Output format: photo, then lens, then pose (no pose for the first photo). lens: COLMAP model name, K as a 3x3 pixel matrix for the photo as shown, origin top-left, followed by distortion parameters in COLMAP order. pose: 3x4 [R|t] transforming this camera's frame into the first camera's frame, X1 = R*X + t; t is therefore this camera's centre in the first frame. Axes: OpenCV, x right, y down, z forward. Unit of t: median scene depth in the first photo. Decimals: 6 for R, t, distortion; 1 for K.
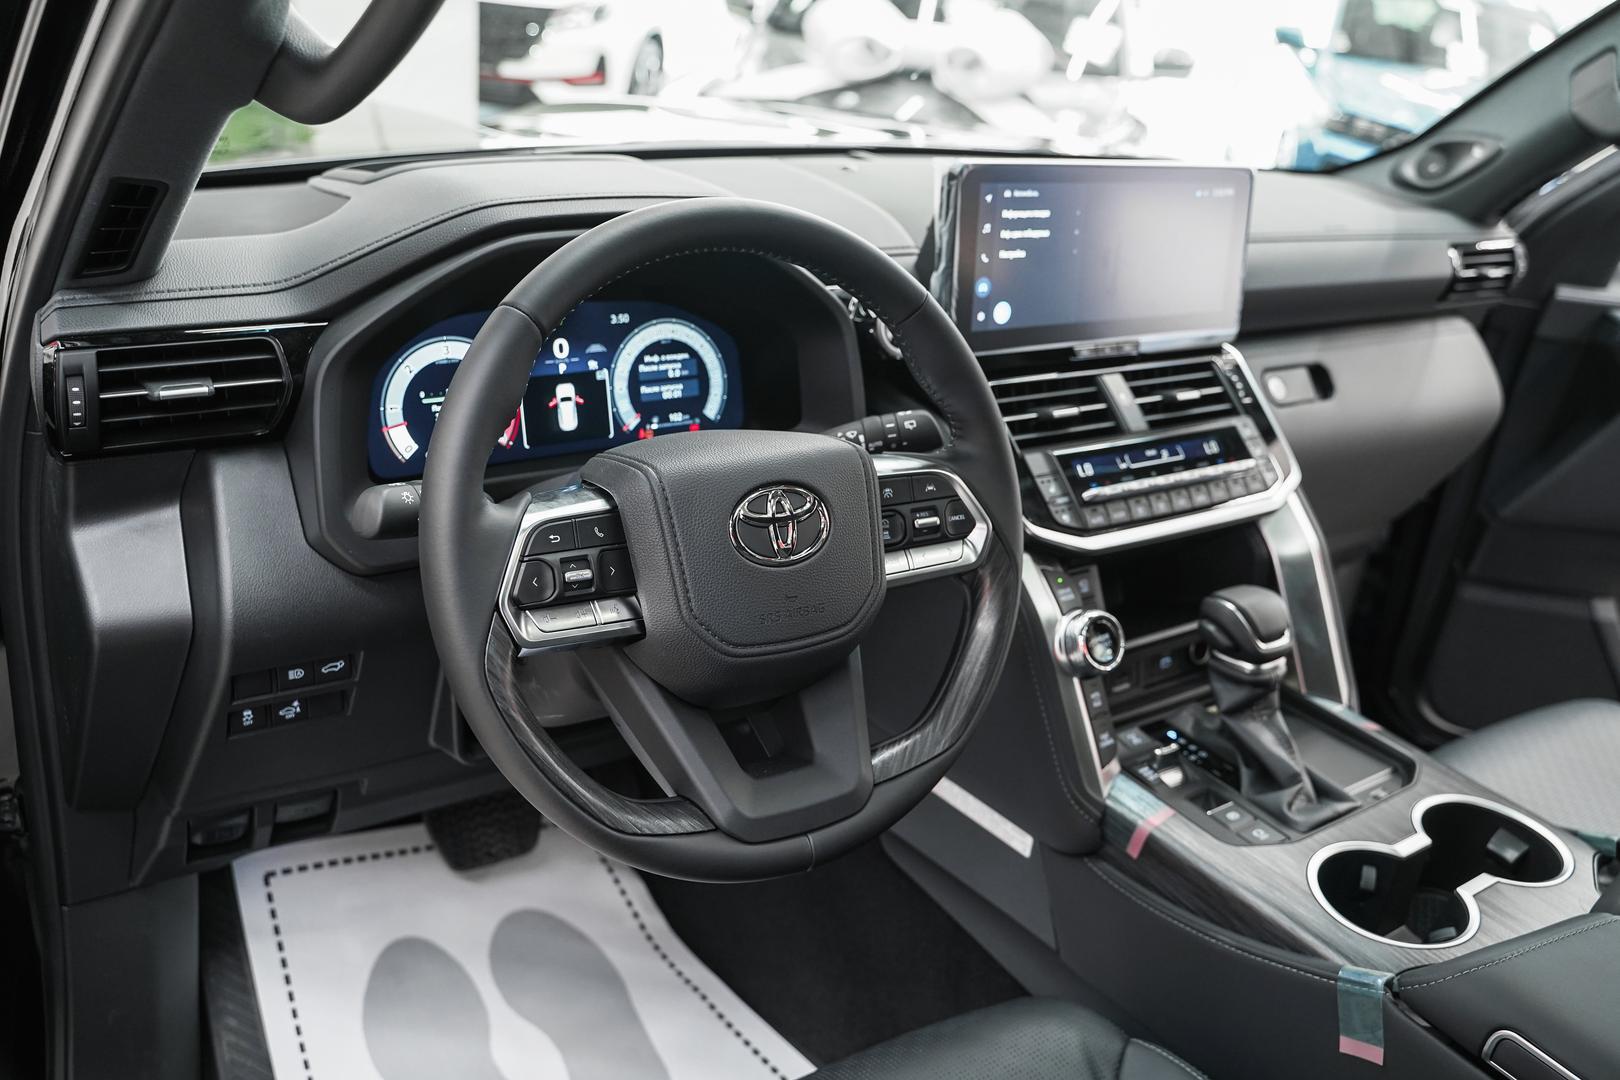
lens RADIAL K [[1329.5, 0, 804.8], [0, 1329.5, 538.1], [0, 0, 1]] dist [-0.116672, 0.074010]
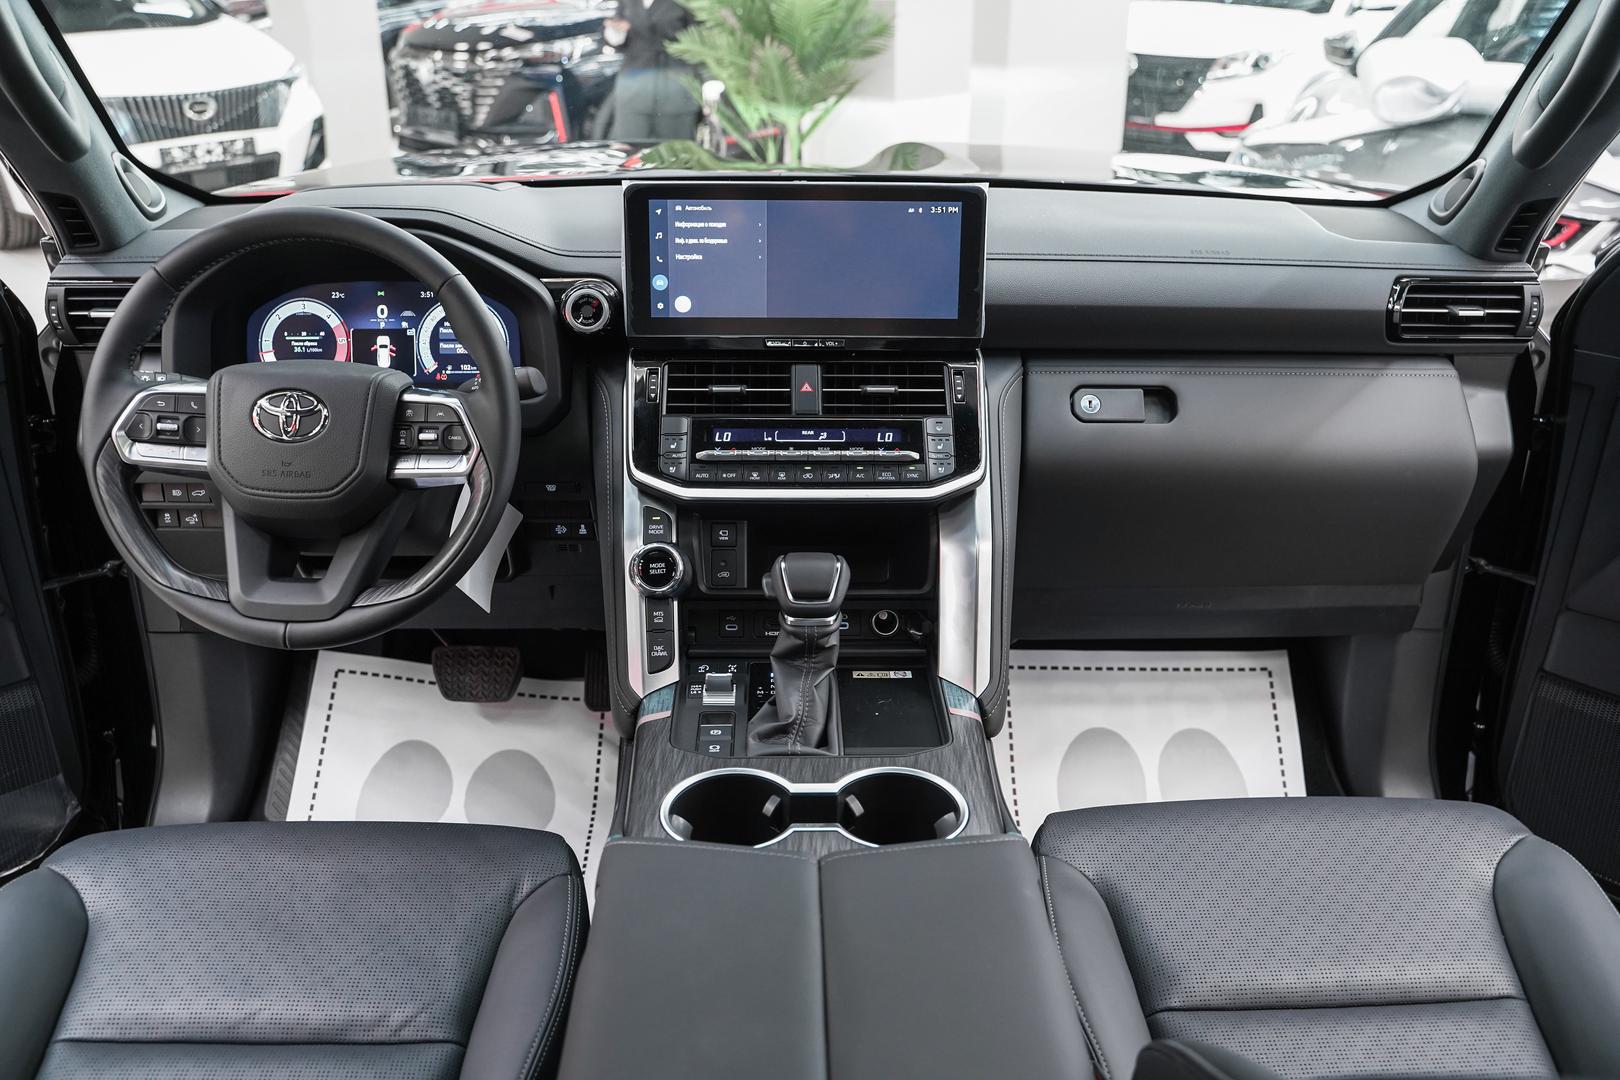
lens RADIAL K [[1306.8, 0, 805.8], [0, 1306.8, 534.8], [0, 0, 1]] dist [-0.129680, 0.119889]
pose [[0.837809, 0.138349, -0.528143, 0.950465], [-0.156000, 0.987693, 0.011262, 0.012065], [0.523201, 0.072955, 0.849081, 0.041225]]
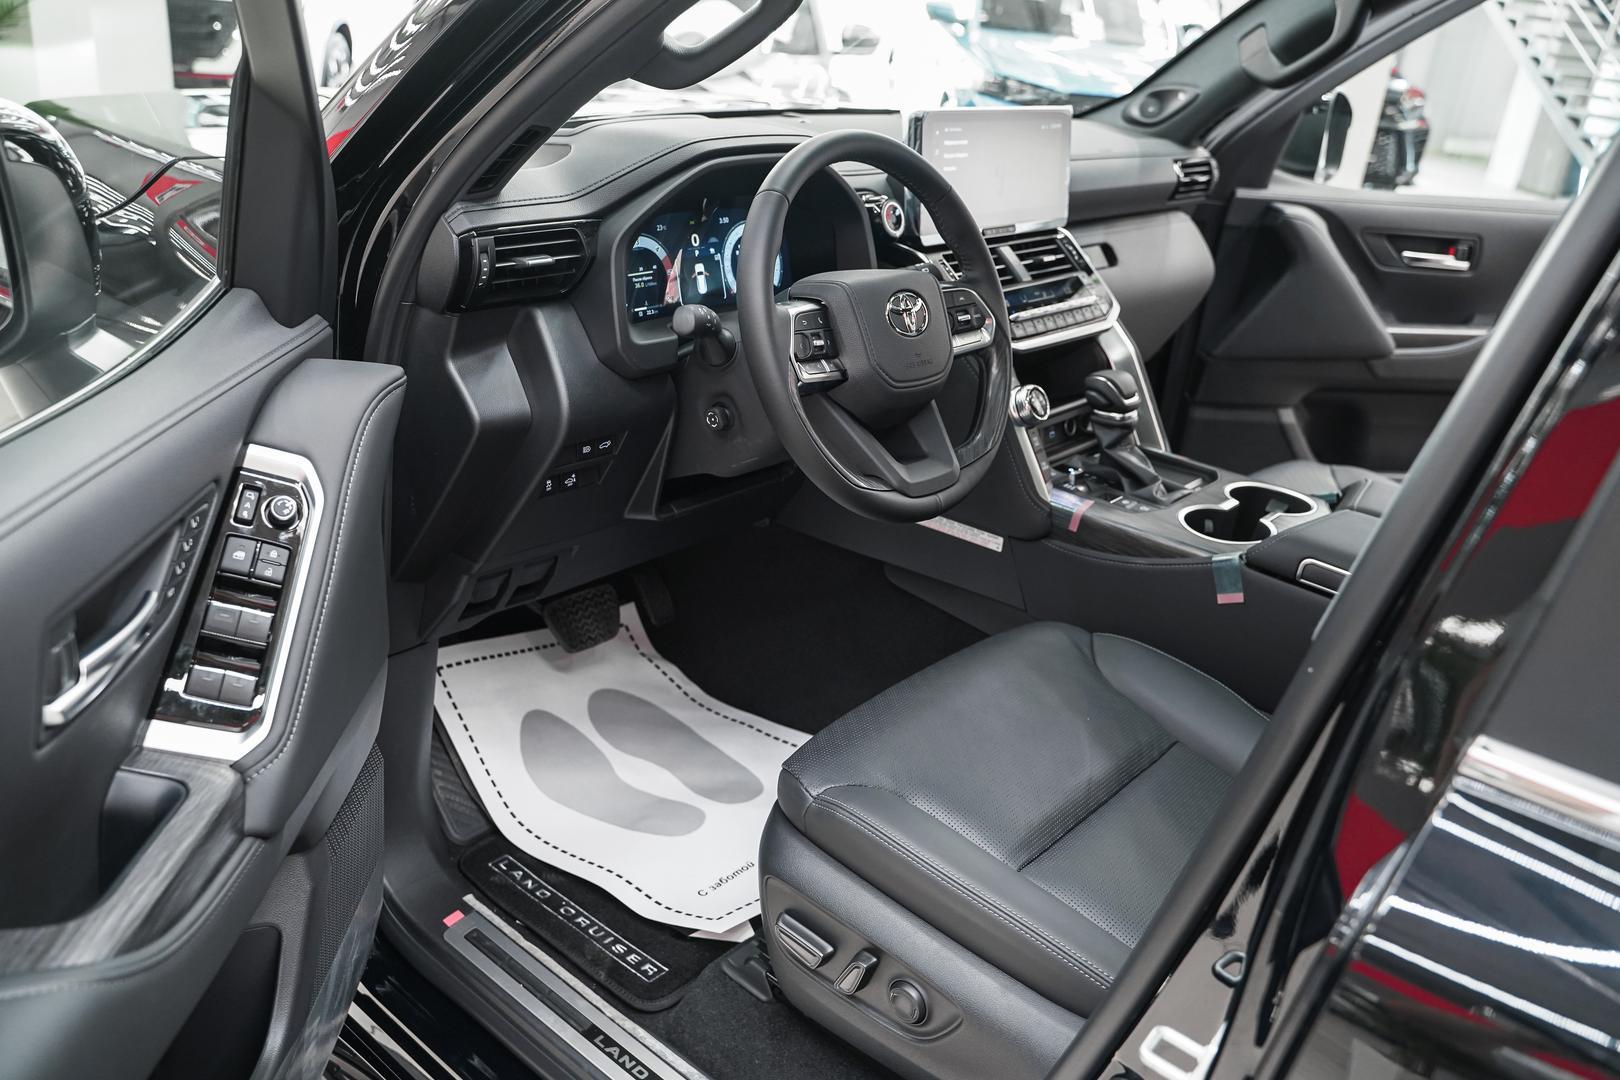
lens RADIAL K [[1306.8, 0, 805.8], [0, 1306.8, 534.8], [0, 0, 1]] dist [-0.129680, 0.119889]
pose [[0.966432, -0.113717, 0.230387, -0.420636], [0.110169, 0.993511, 0.028248, 0.157794], [-0.232105, -0.001918, 0.972689, -0.464798]]
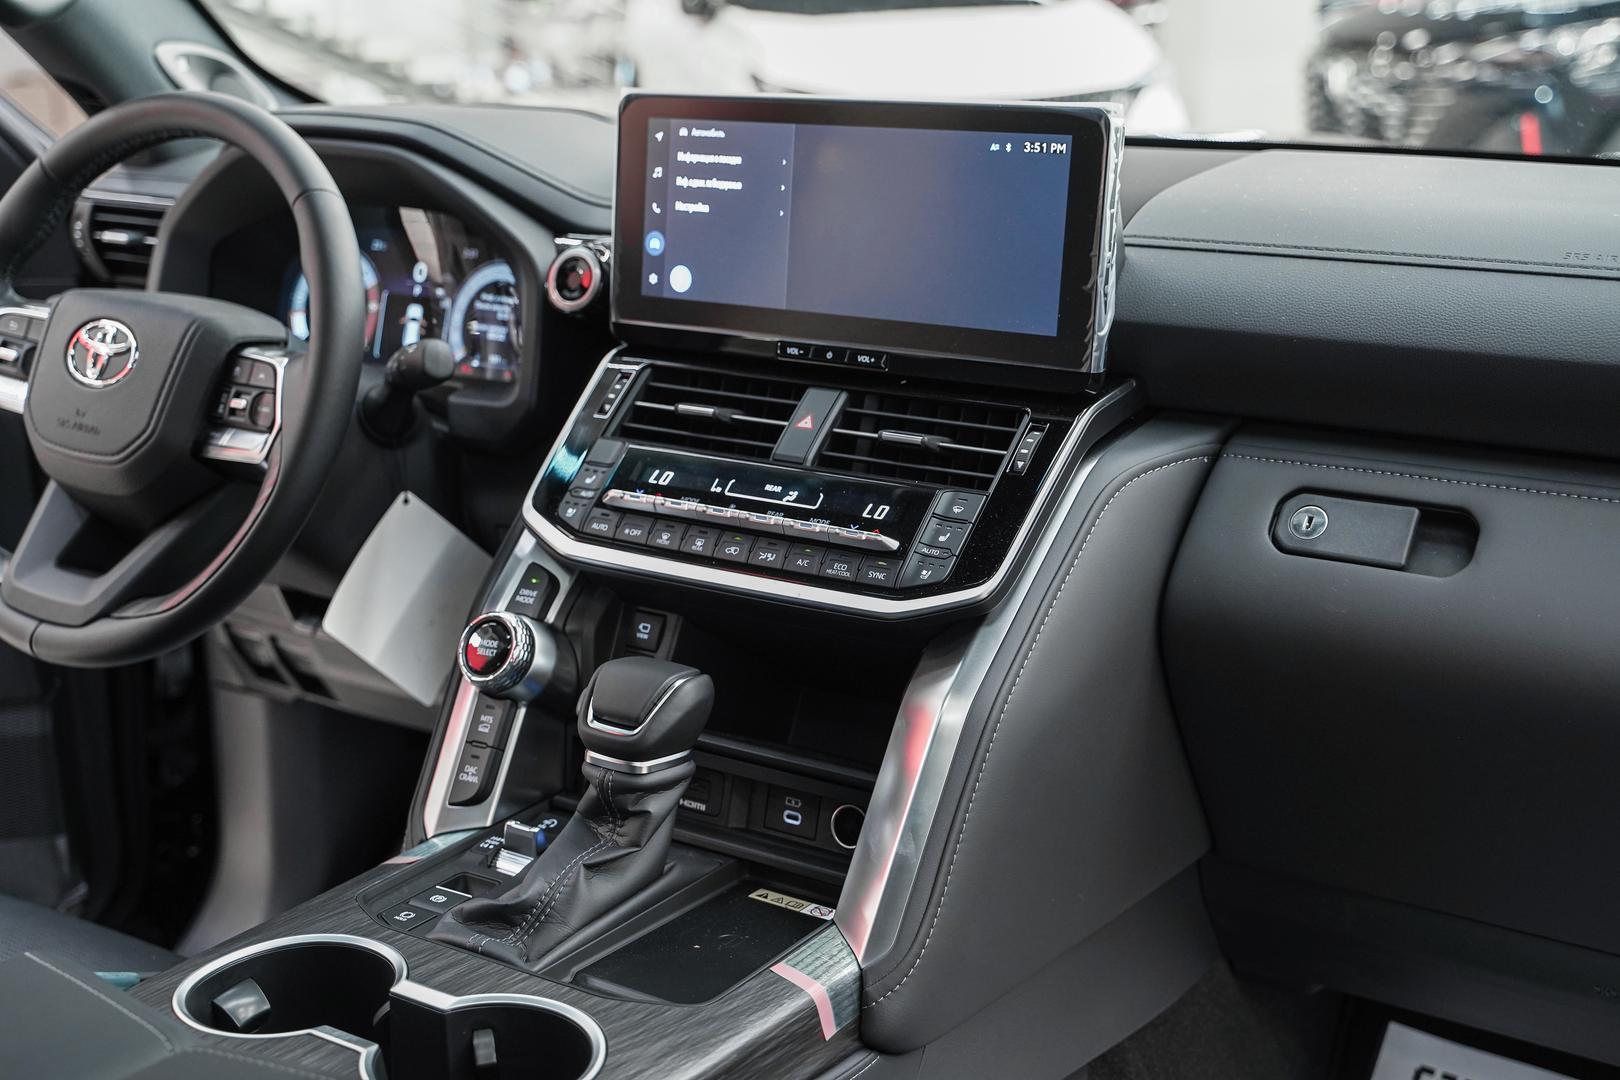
lens RADIAL K [[2056.5, 0, 808.9], [0, 2056.5, 524.2], [0, 0, 1]] dist [0.015133, 0.237515]
pose [[0.379419, 0.145770, -0.913670, 1.403054], [-0.333497, 0.942676, 0.011907, -0.071728], [0.863030, 0.300188, 0.406283, 0.618519]]
